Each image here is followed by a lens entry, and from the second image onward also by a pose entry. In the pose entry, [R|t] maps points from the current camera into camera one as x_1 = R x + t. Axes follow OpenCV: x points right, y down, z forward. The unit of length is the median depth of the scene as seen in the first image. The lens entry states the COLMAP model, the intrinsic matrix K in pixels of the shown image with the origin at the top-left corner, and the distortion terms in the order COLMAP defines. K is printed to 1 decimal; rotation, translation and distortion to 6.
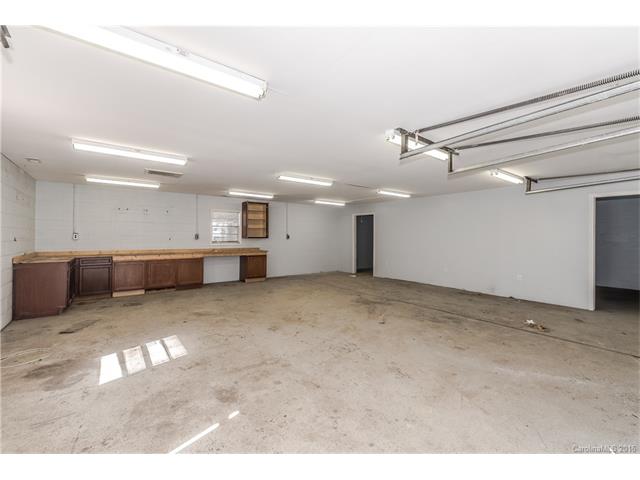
lens RADIAL K [[278.9, 0, 318.5], [0, 278.9, 236.8], [0, 0, 1]] dist [0.002603, -0.002212]
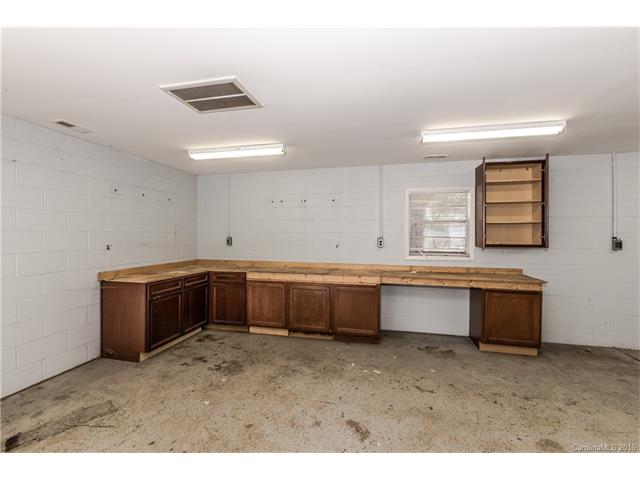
lens RADIAL K [[278.9, 0, 317.0], [0, 278.9, 235.5], [0, 0, 1]] dist [0.002603, -0.002212]
pose [[0.629447, -0.003847, -0.777034, -0.085195], [0.000360, 0.999989, -0.004659, -0.010858], [0.777043, 0.002653, 0.629442, 0.531844]]
